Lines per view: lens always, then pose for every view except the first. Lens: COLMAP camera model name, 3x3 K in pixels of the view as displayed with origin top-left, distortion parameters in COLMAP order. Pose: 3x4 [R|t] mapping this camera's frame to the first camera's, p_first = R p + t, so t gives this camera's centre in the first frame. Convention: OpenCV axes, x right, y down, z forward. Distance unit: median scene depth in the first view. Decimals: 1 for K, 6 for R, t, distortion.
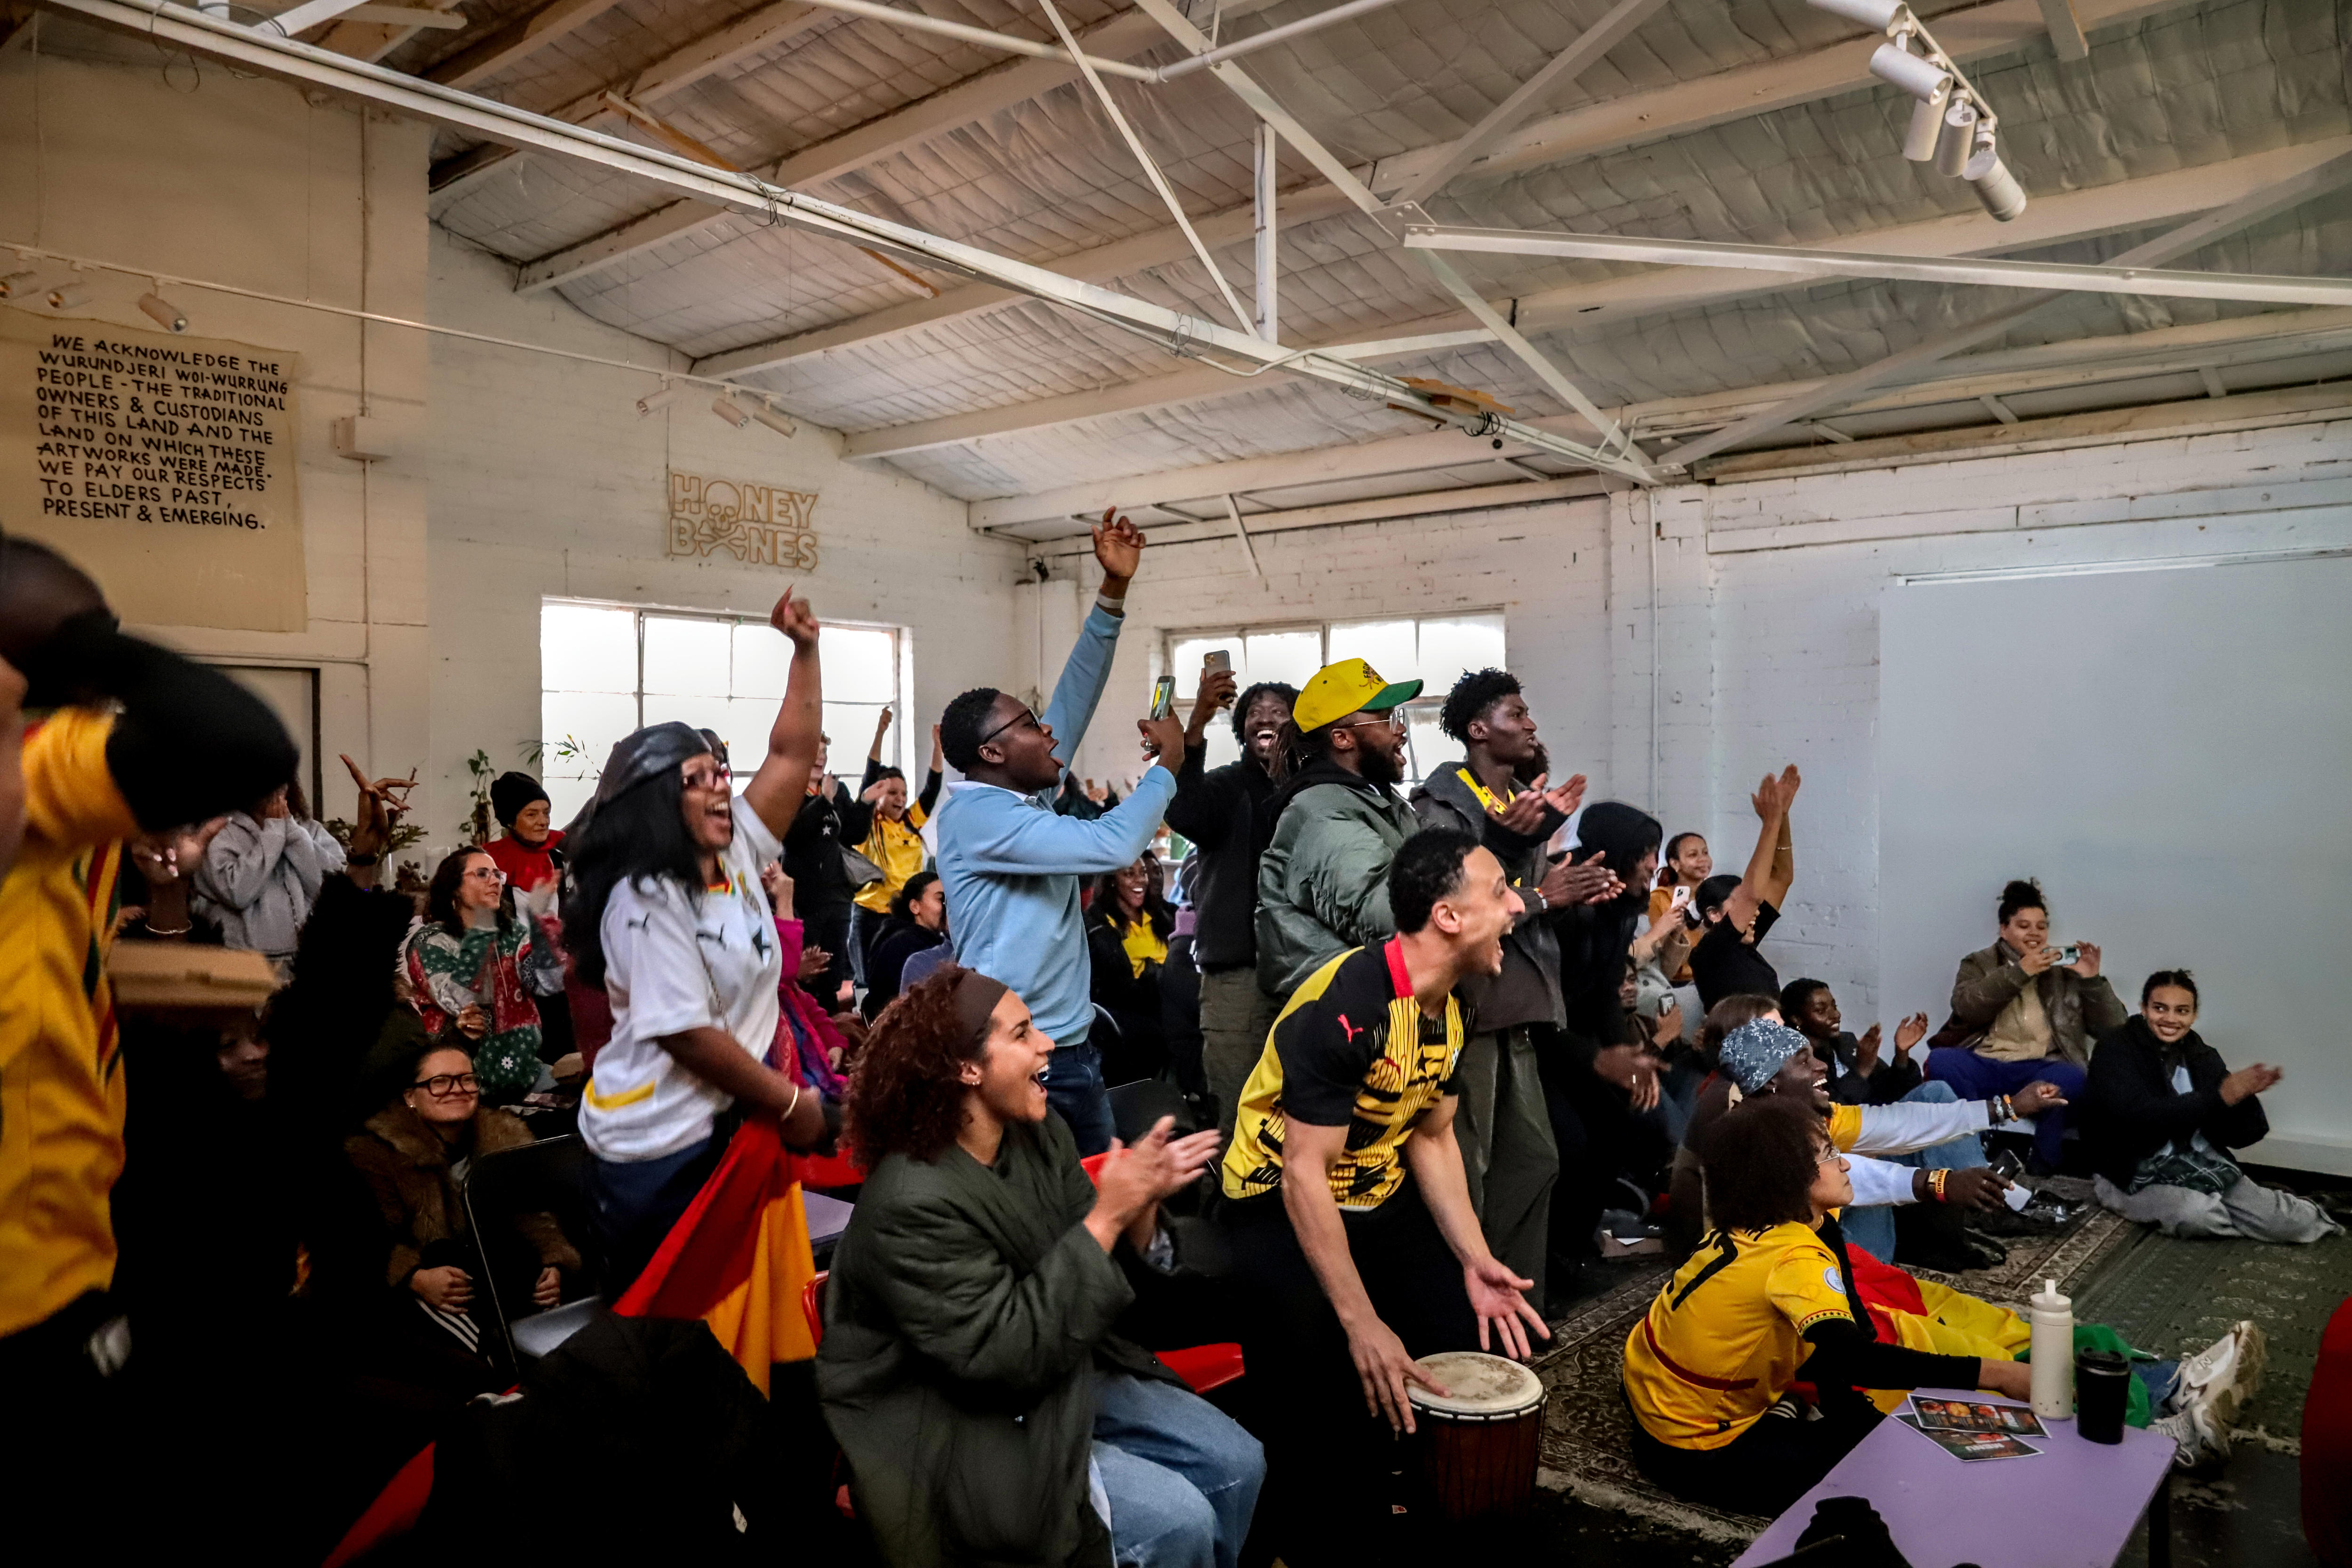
lens RADIAL K [[1643.2, 0, 1177.9], [0, 1643.2, 791.3], [0, 0, 1]] dist [-0.096143, 0.079642]
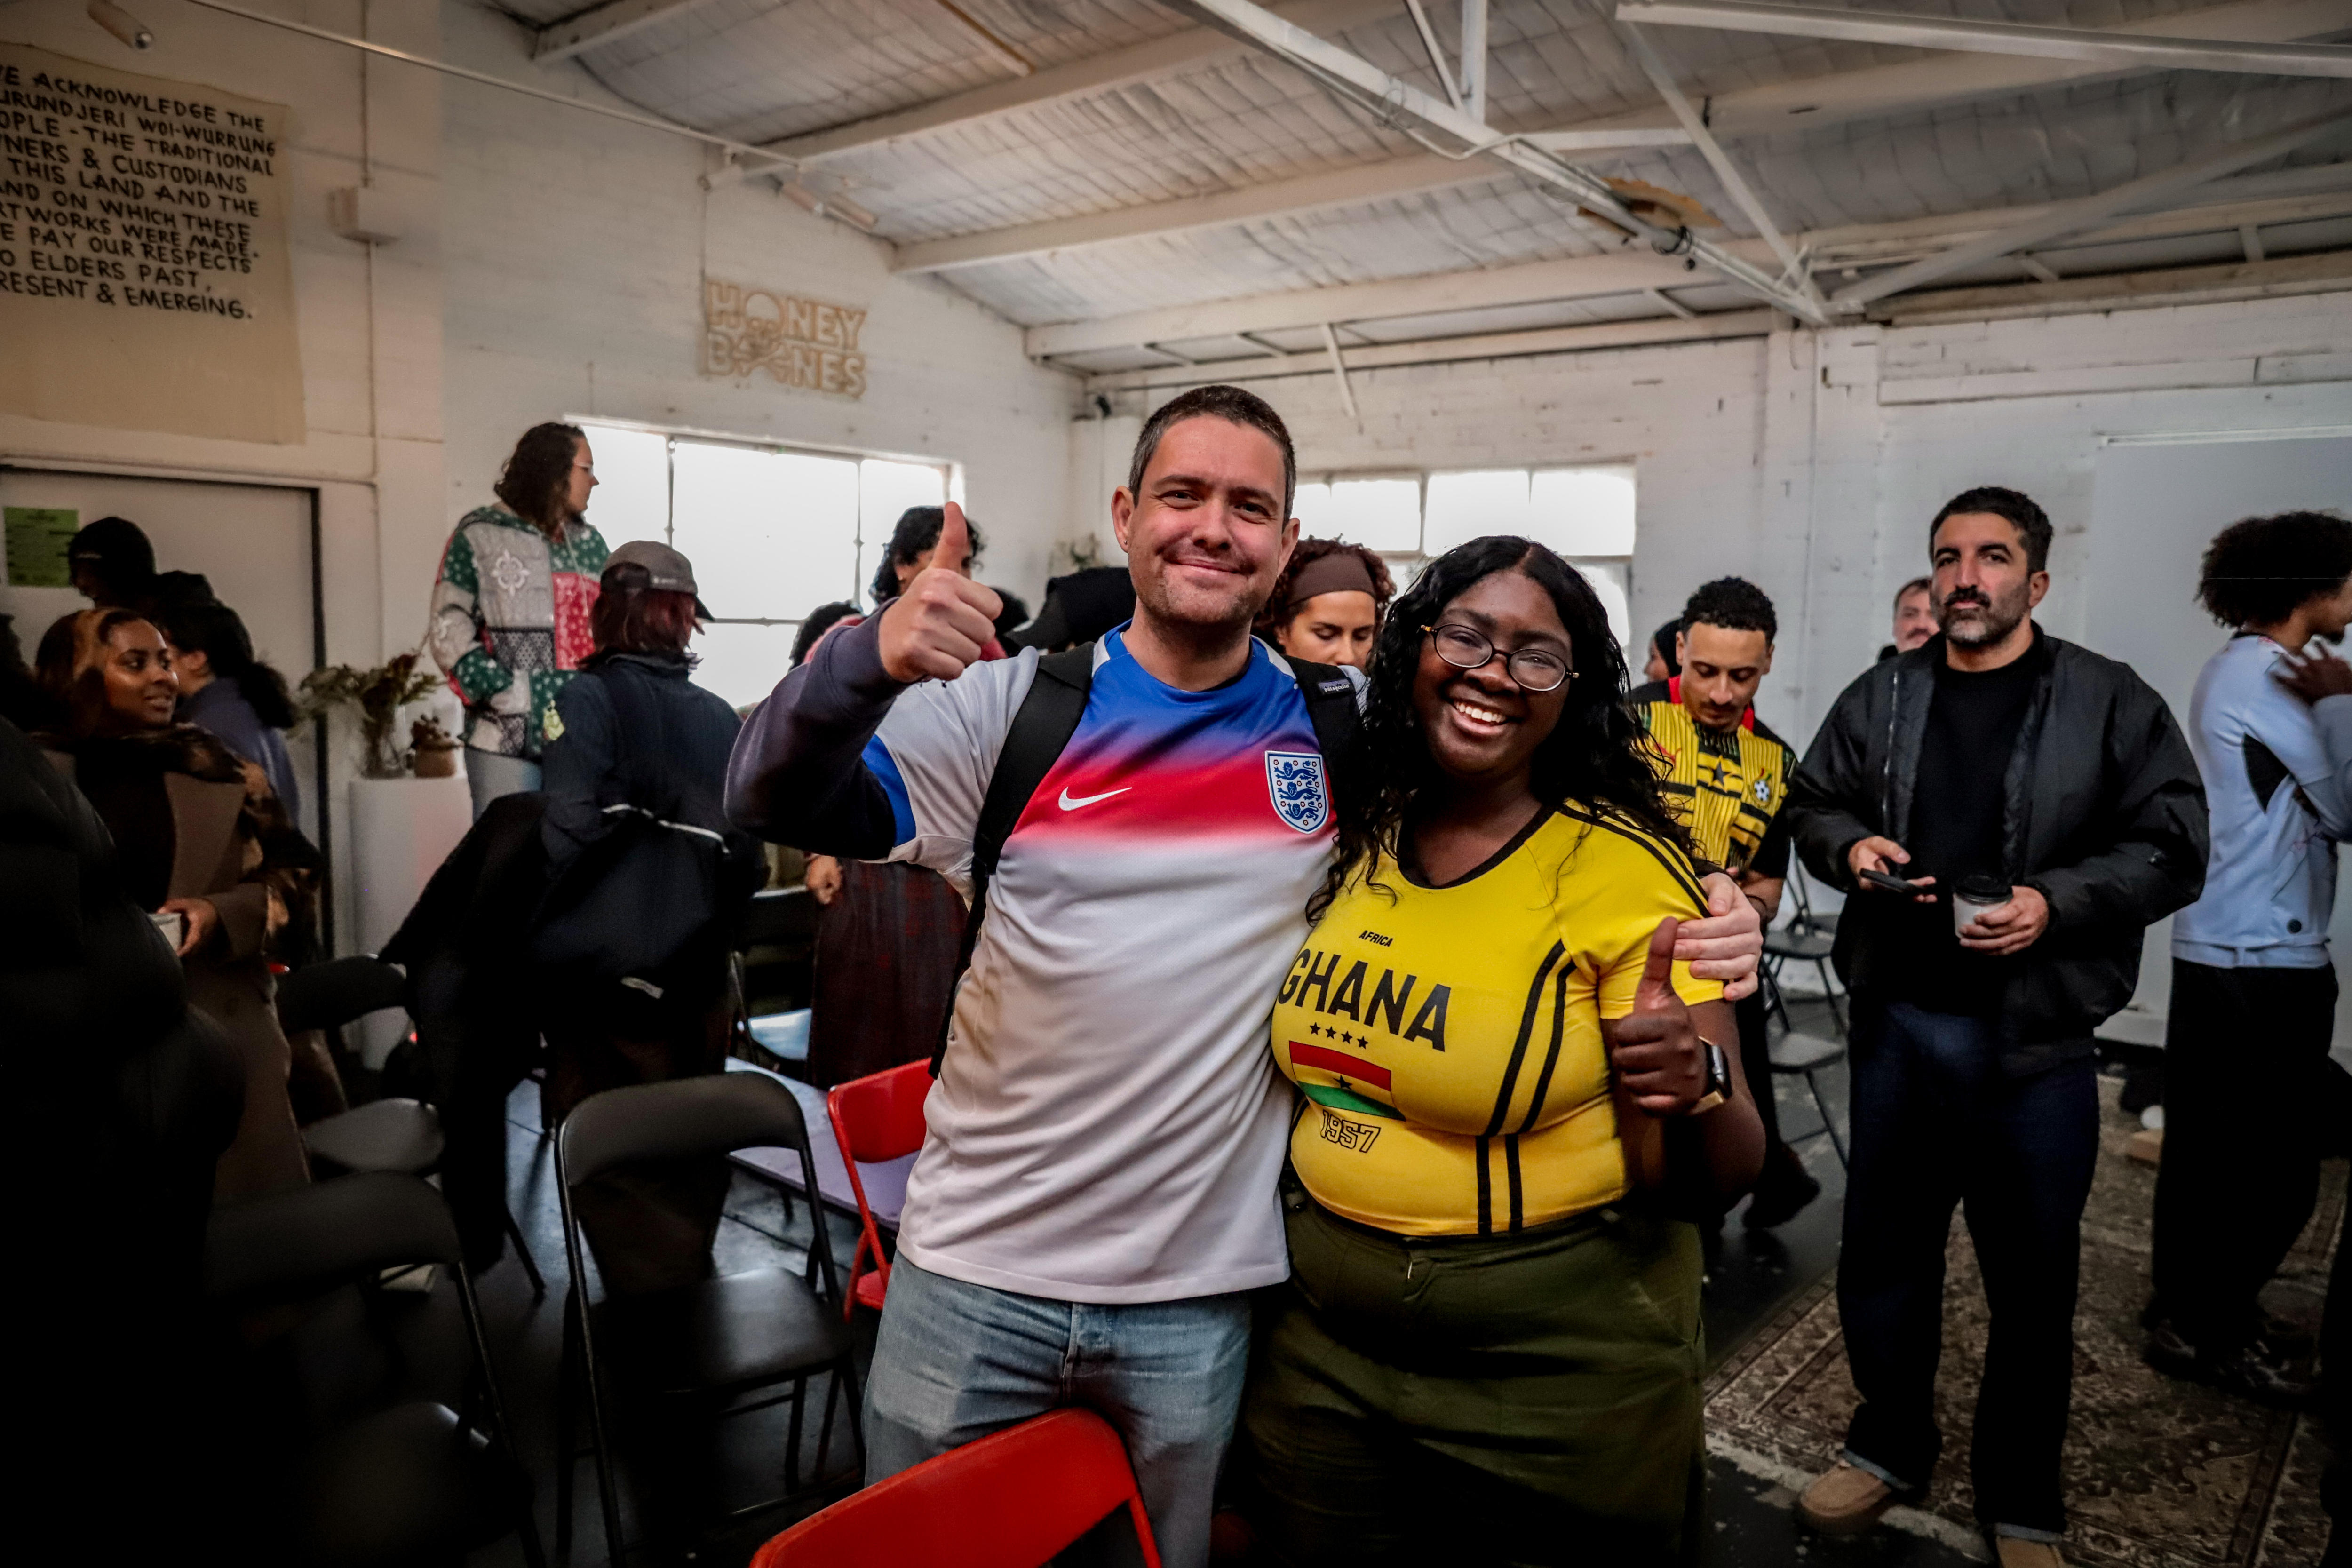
lens RADIAL K [[1643.2, 0, 1190.2], [0, 1643.2, 789.5], [0, 0, 1]] dist [-0.096143, 0.079642]
pose [[0.999437, 0.022354, 0.025037, -0.077096], [-0.024408, 0.996083, 0.084982, -0.000538], [-0.023039, -0.085545, 0.996068, 0.109072]]
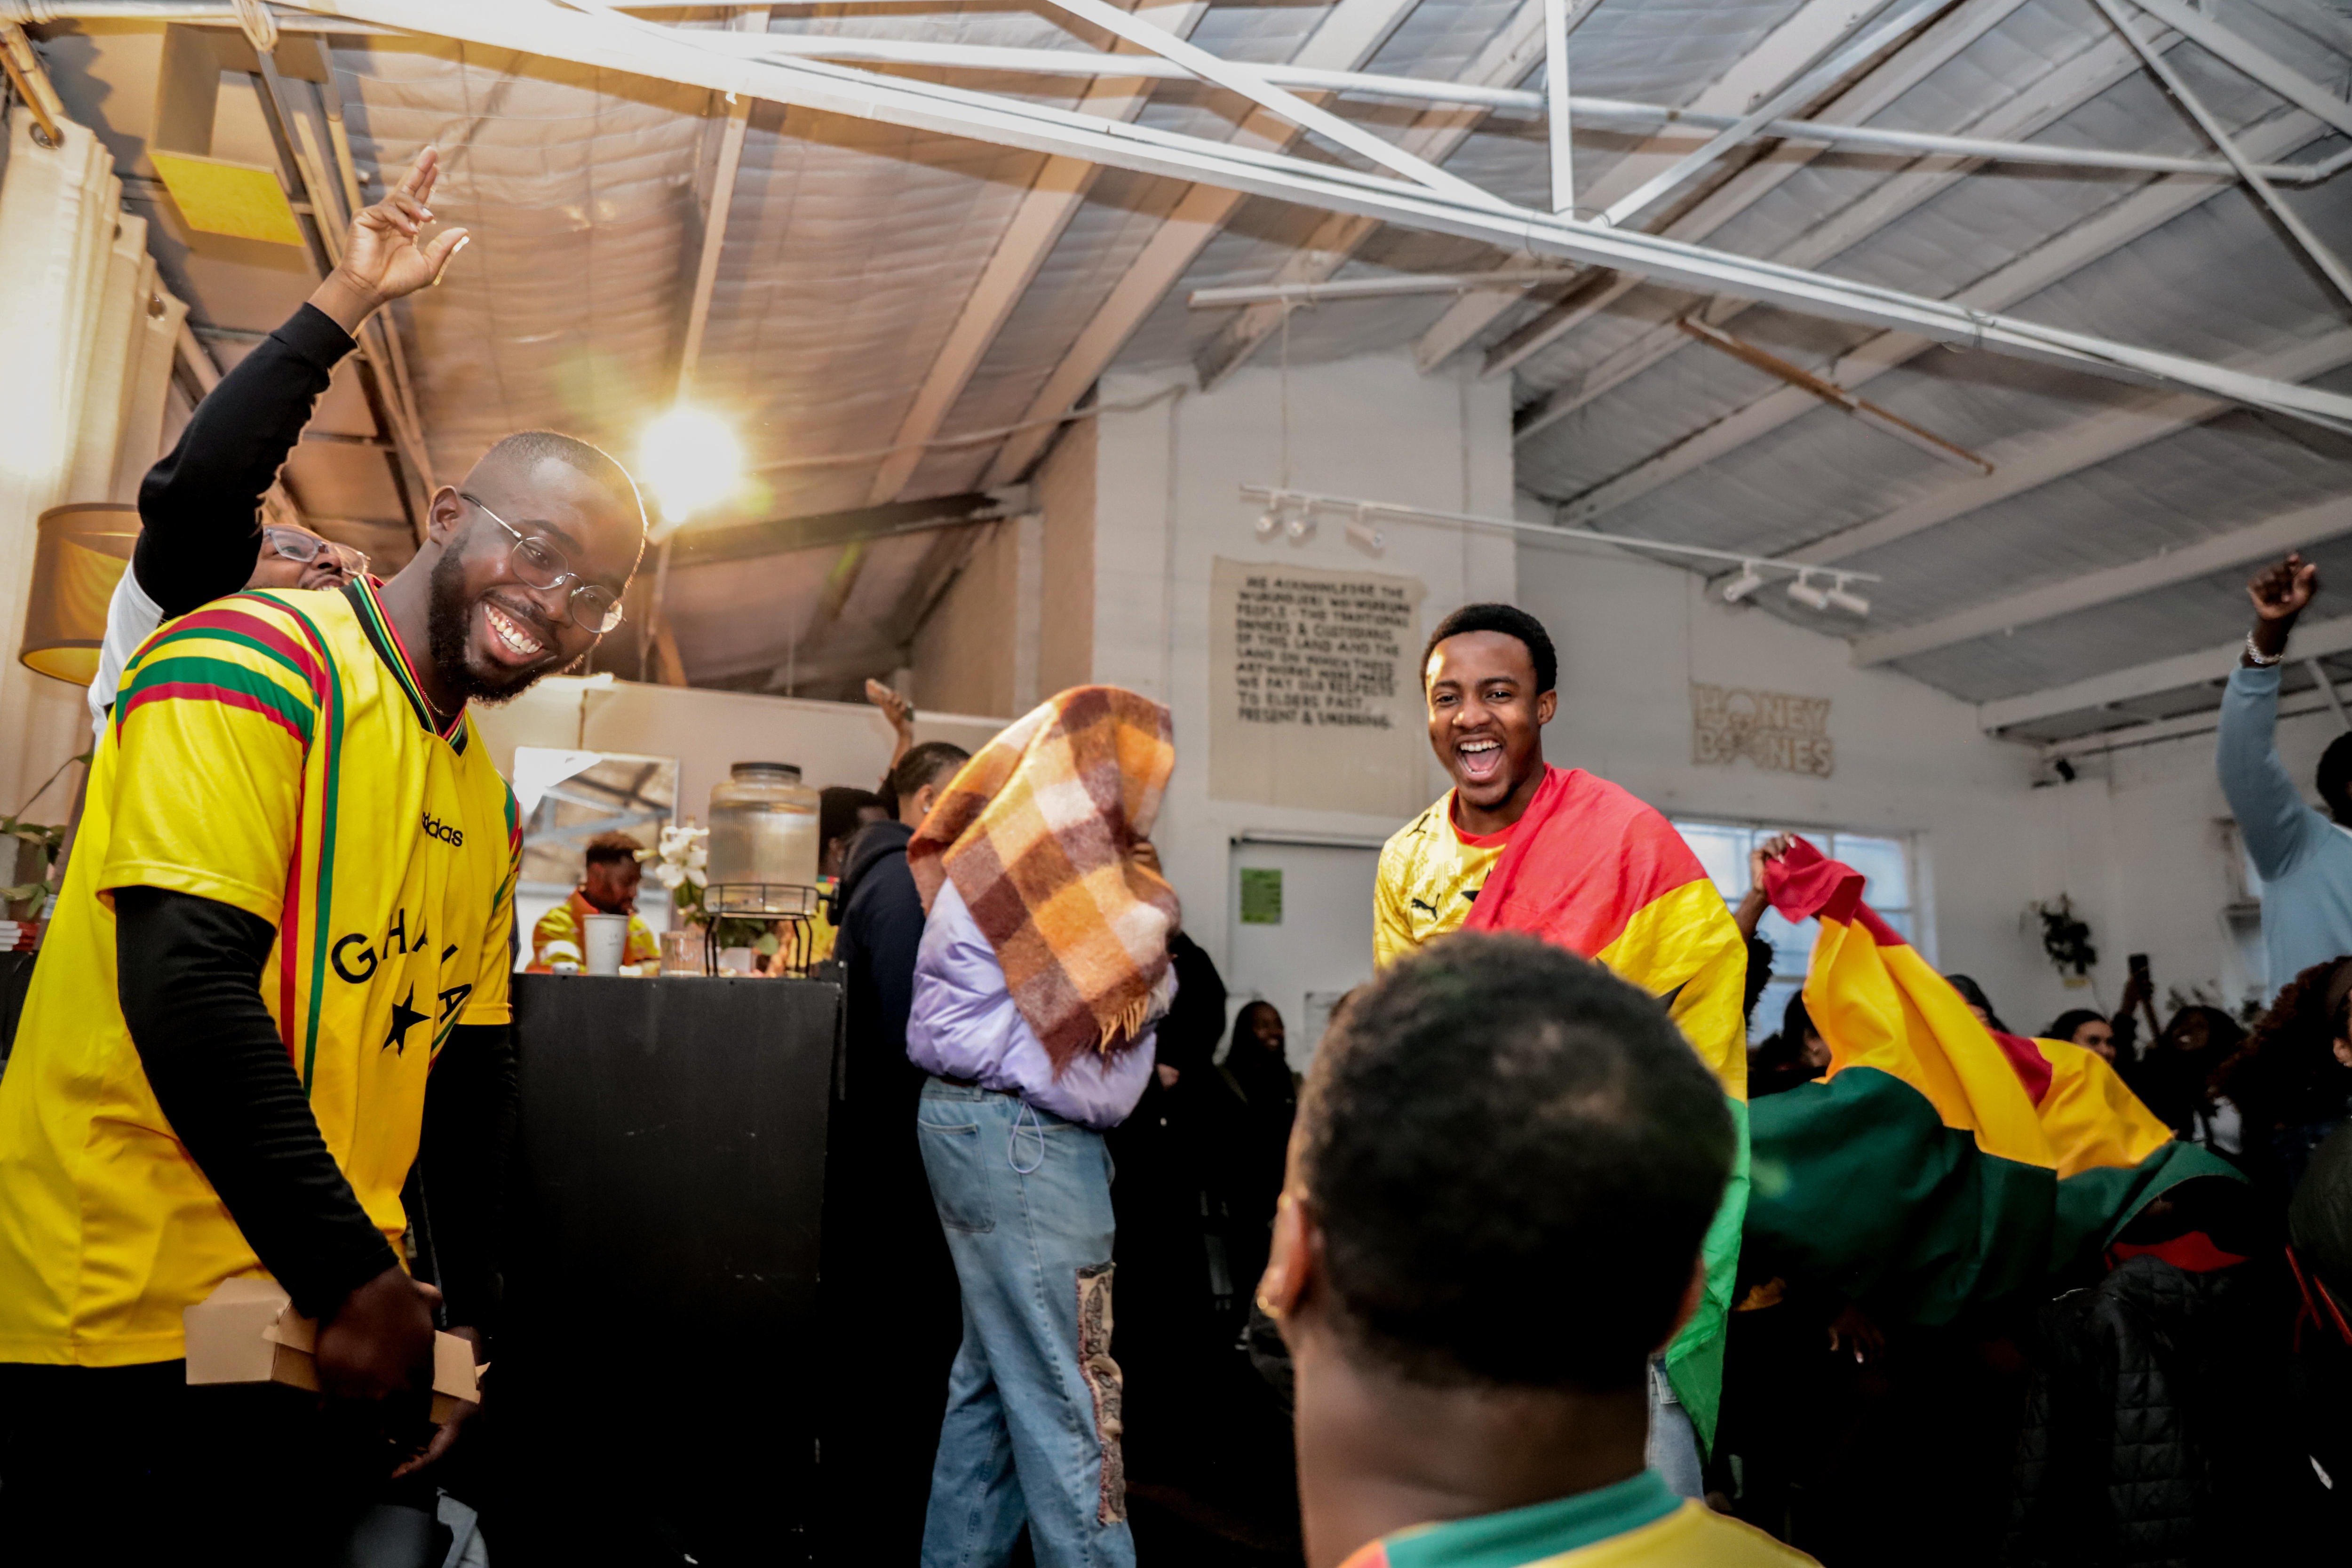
lens RADIAL K [[1643.2, 0, 1173.3], [0, 1643.2, 799.8], [0, 0, 1]] dist [-0.096143, 0.079642]
pose [[0.870155, -0.057710, -0.489387, -0.114563], [-0.027266, 0.985959, -0.164746, 0.070630], [0.492023, 0.156699, 0.856364, -0.061313]]
